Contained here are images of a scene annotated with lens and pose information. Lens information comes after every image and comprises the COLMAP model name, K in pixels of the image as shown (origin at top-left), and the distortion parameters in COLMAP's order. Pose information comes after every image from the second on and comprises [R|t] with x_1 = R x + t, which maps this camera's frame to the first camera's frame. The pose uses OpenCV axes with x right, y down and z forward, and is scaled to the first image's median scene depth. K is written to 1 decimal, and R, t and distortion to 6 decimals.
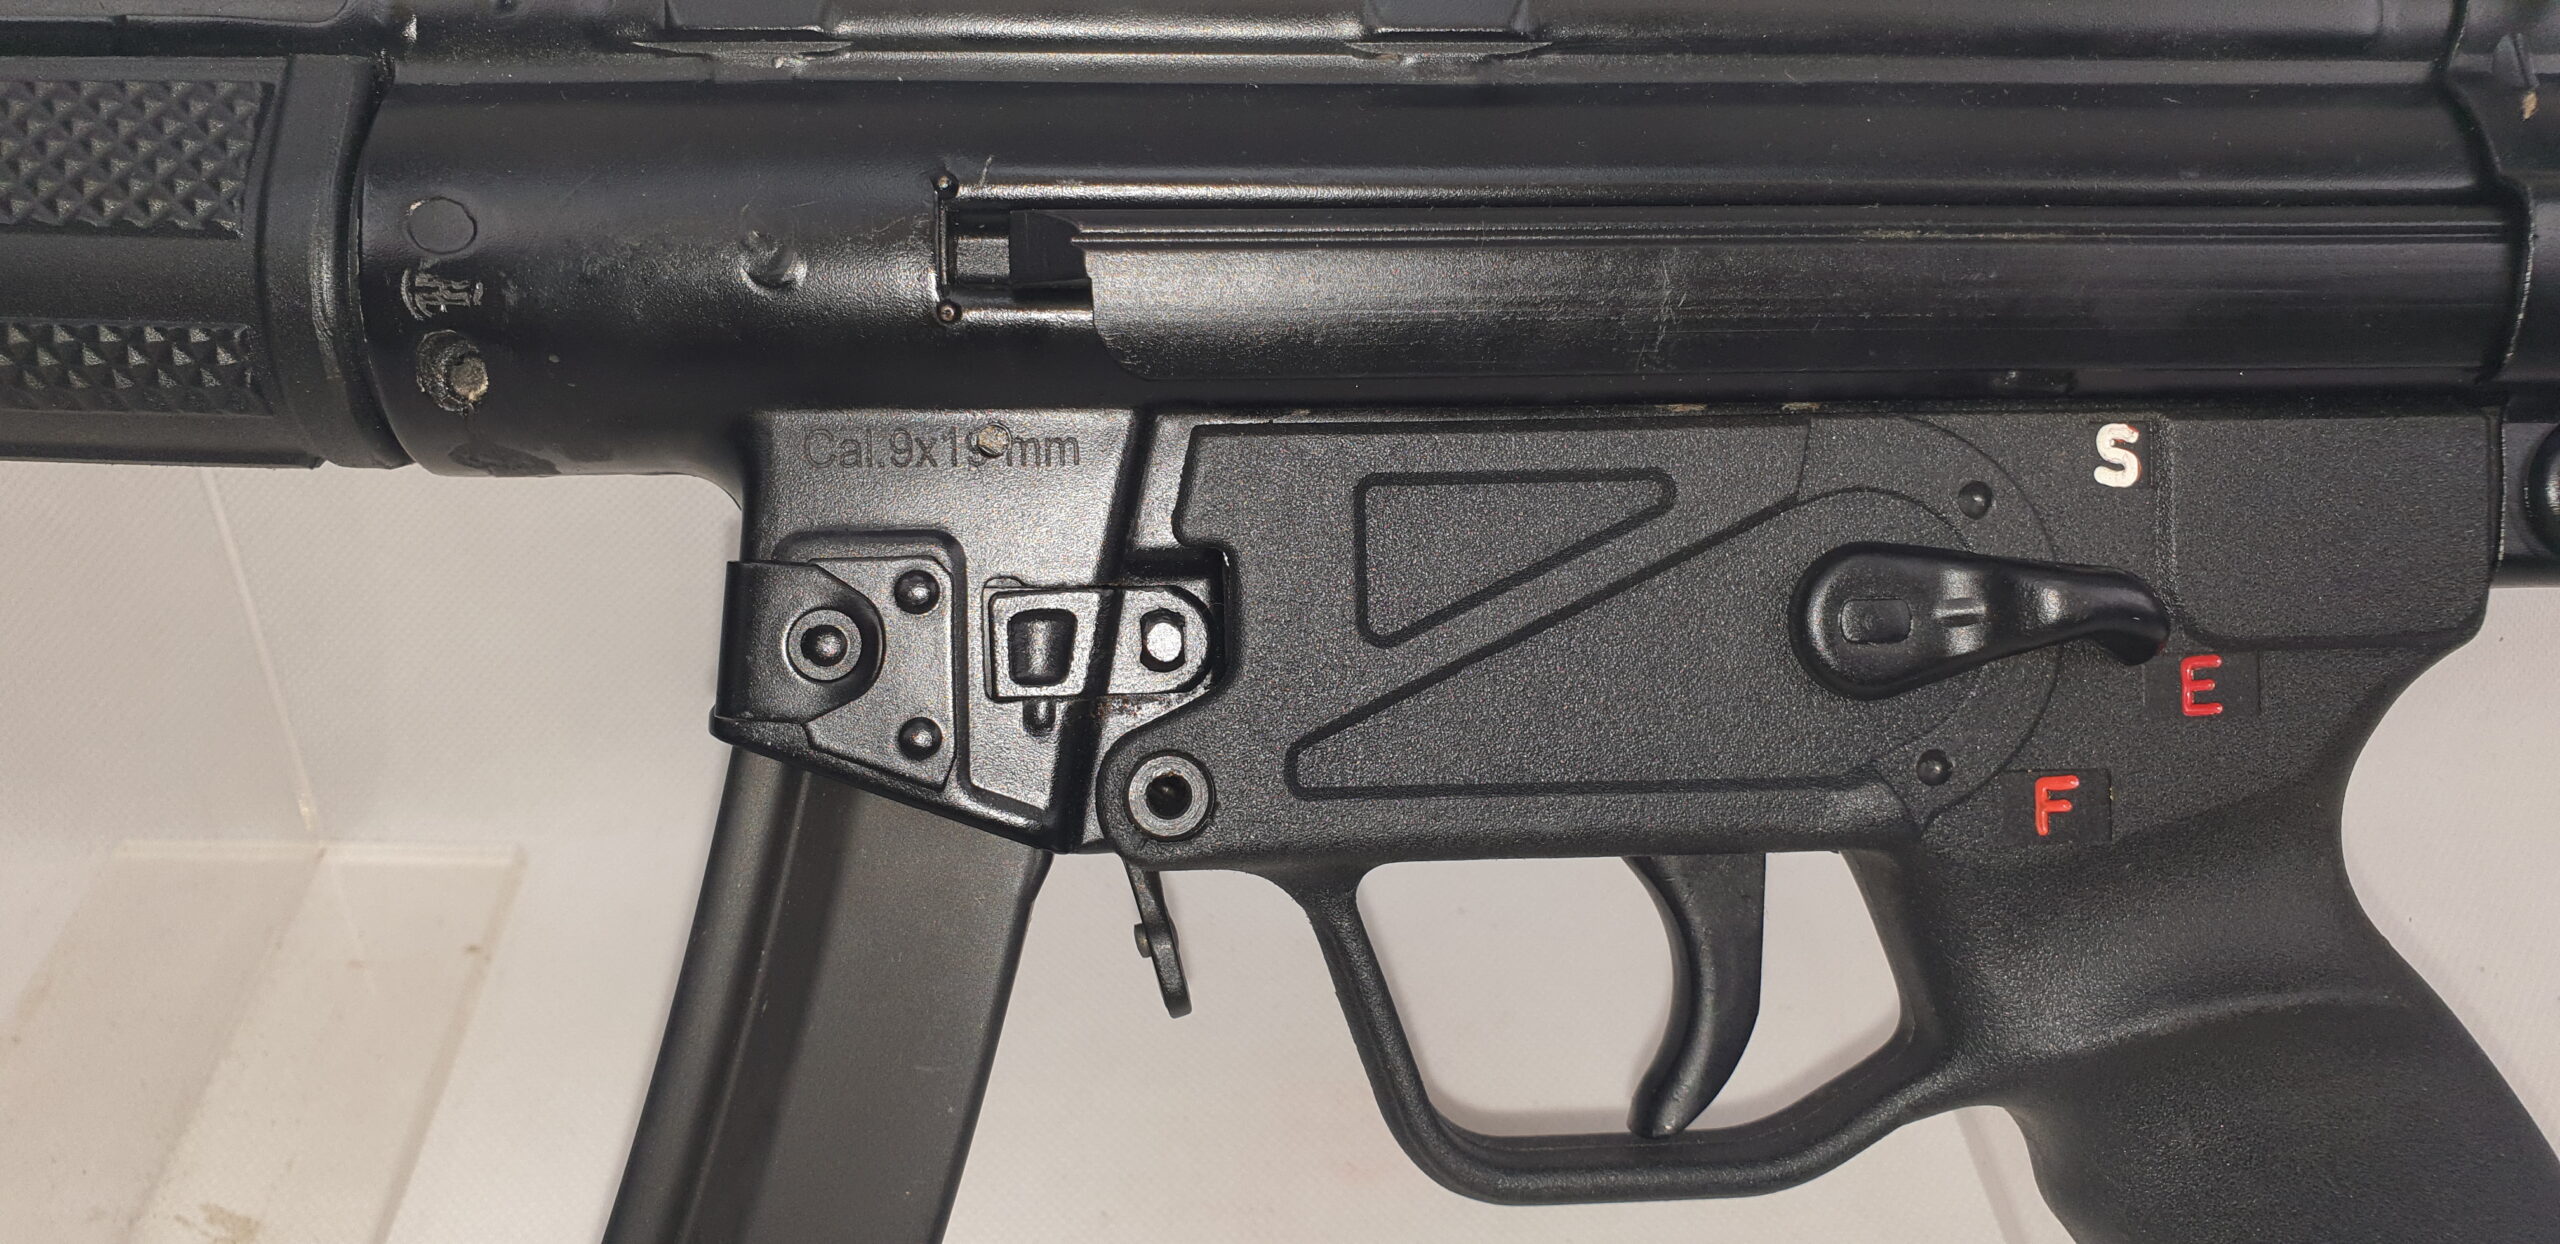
lens RADIAL K [[2073.3, 0, 1302.5], [0, 2073.3, 598.6], [0, 0, 1]] dist [-0.030850, -0.025301]
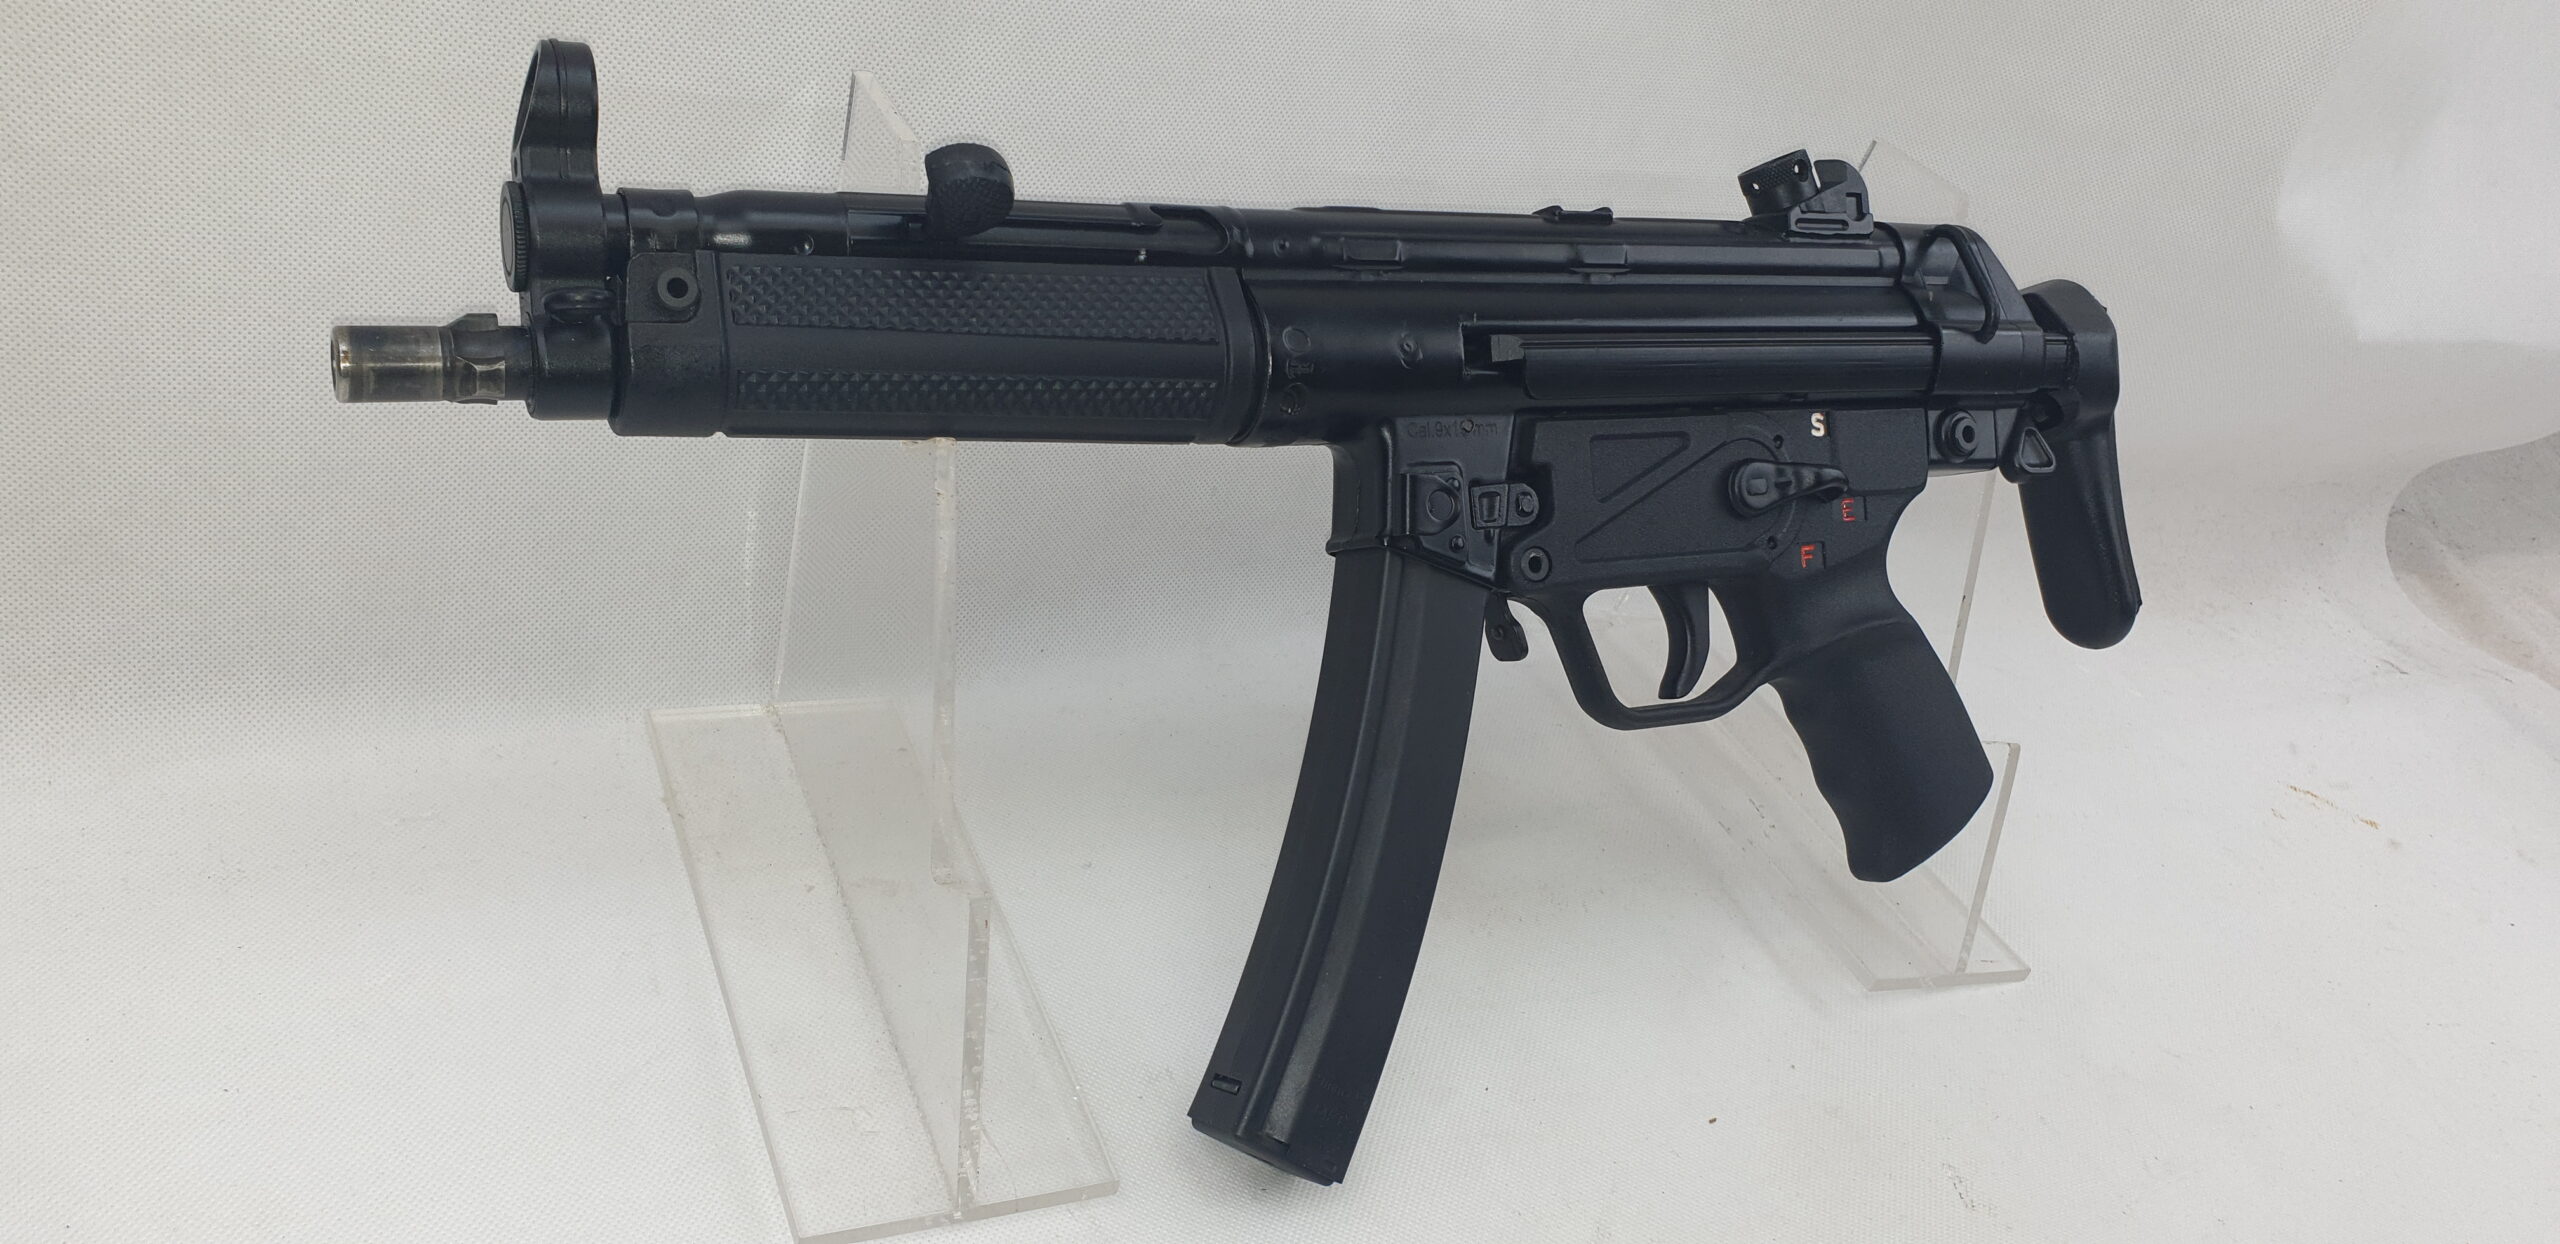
lens RADIAL K [[2073.3, 0, 1256.9], [0, 2073.3, 627.7], [0, 0, 1]] dist [-0.030850, -0.025301]
pose [[0.907514, -0.056896, 0.416150, -1.418190], [0.065003, 0.997871, -0.005324, 0.162494], [-0.414961, 0.031883, 0.909280, -1.149866]]
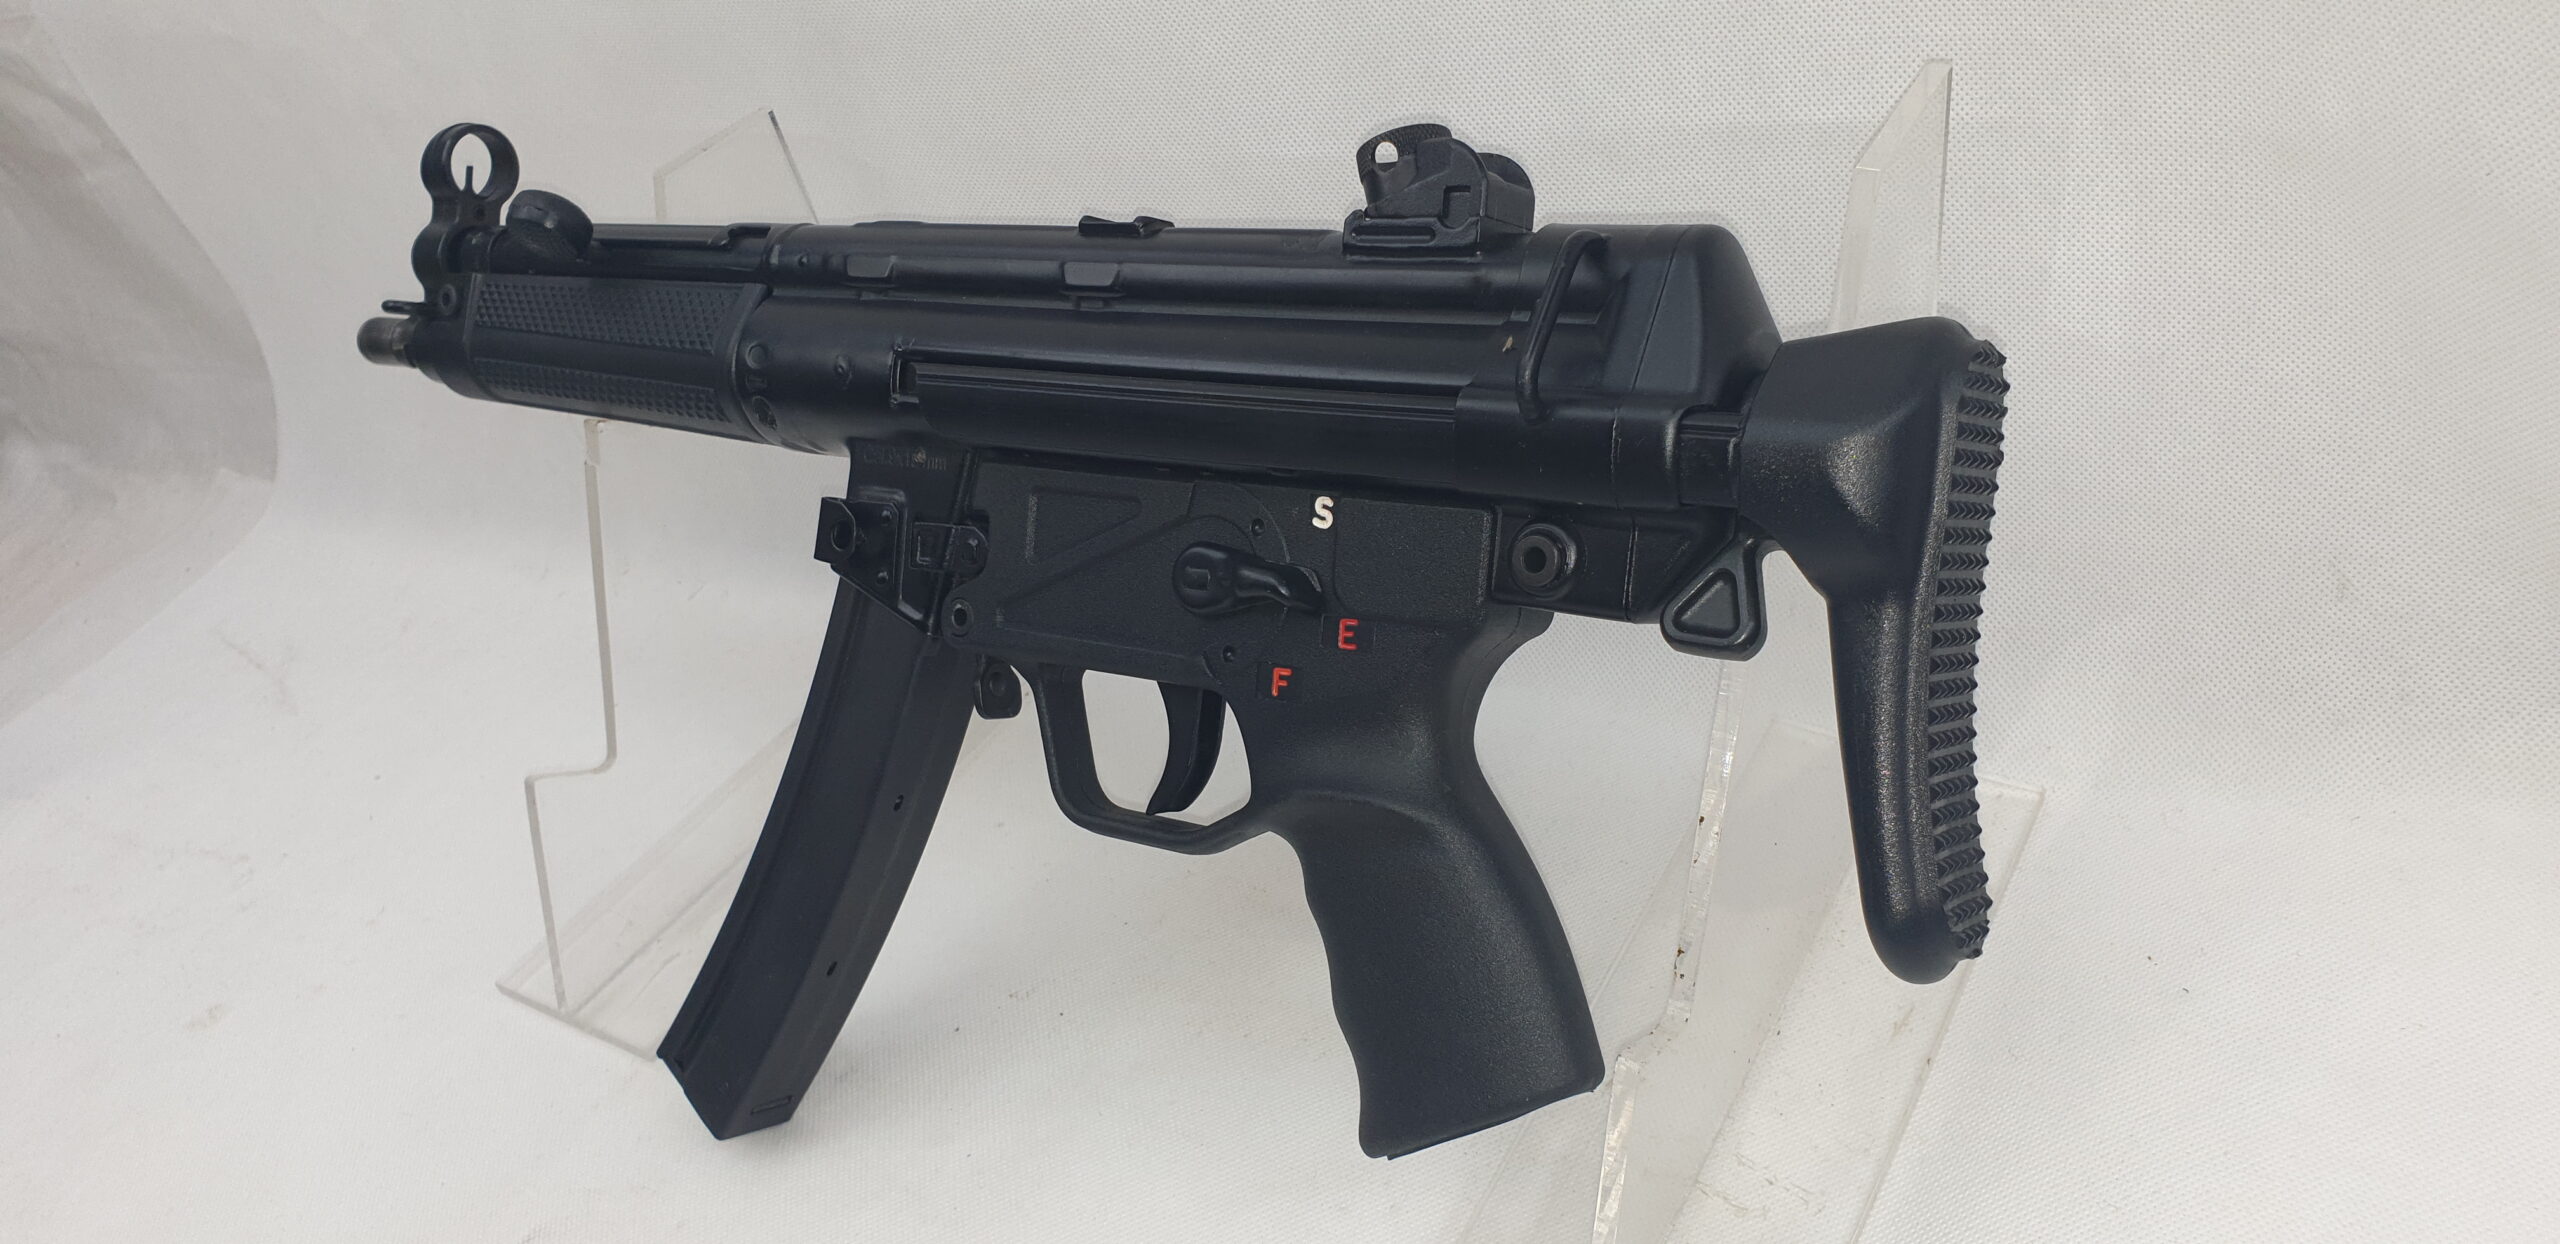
lens RADIAL K [[2073.3, 0, 1269.5], [0, 2073.3, 625.7], [0, 0, 1]] dist [-0.030850, -0.025301]
pose [[0.778310, 0.132313, -0.613781, 1.600409], [-0.102499, 0.991205, 0.083700, -0.123638], [0.619457, -0.002232, 0.785027, -0.591787]]
